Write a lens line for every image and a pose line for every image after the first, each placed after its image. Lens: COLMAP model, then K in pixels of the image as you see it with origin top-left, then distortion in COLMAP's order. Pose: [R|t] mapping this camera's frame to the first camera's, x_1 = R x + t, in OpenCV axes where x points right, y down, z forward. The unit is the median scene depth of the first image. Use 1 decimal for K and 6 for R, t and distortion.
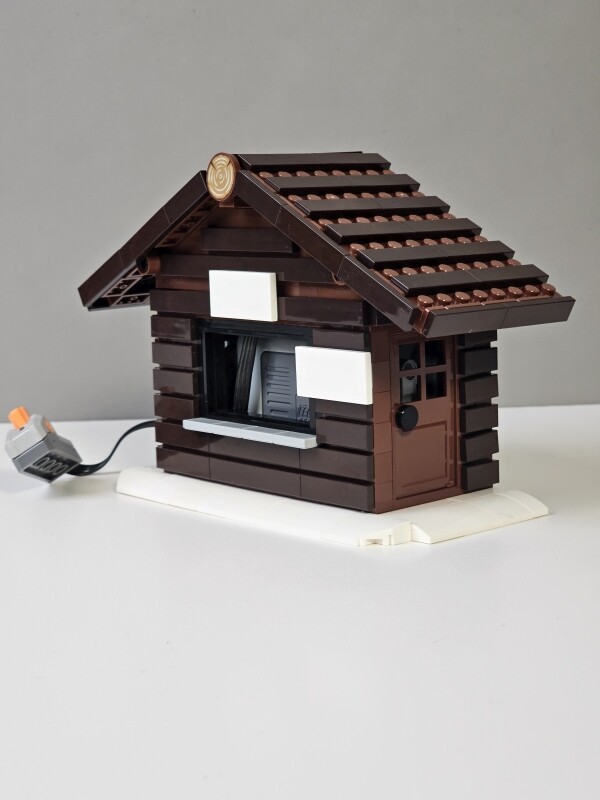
lens RADIAL K [[1627.4, 0, 300.0], [0, 1627.4, 400.0], [0, 0, 1]] dist [-0.175878, 0.009682]
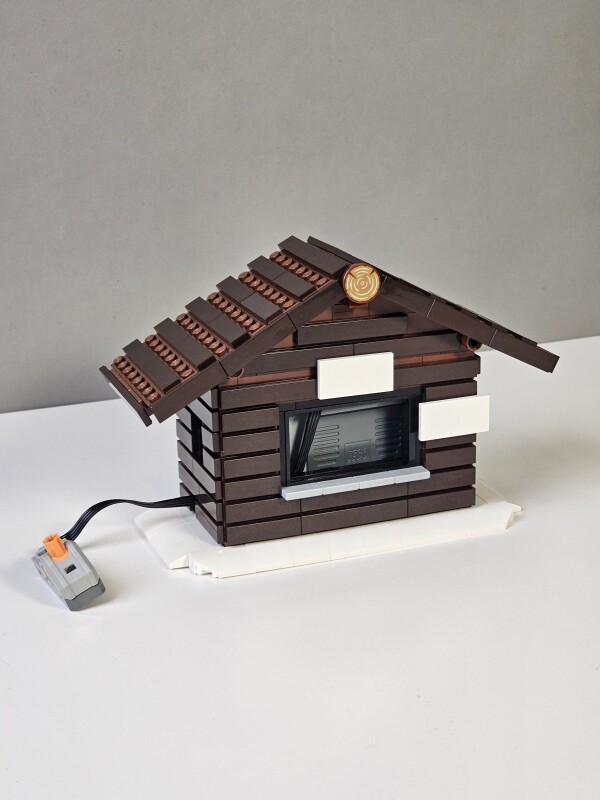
lens RADIAL K [[1627.4, 0, 300.0], [0, 1627.4, 400.0], [0, 0, 1]] dist [-0.175878, 0.009682]
pose [[0.339255, -0.224793, 0.913441, -1.190869], [0.147327, 0.971742, 0.184423, -0.282517], [-0.929086, 0.072008, 0.362787, 0.601613]]
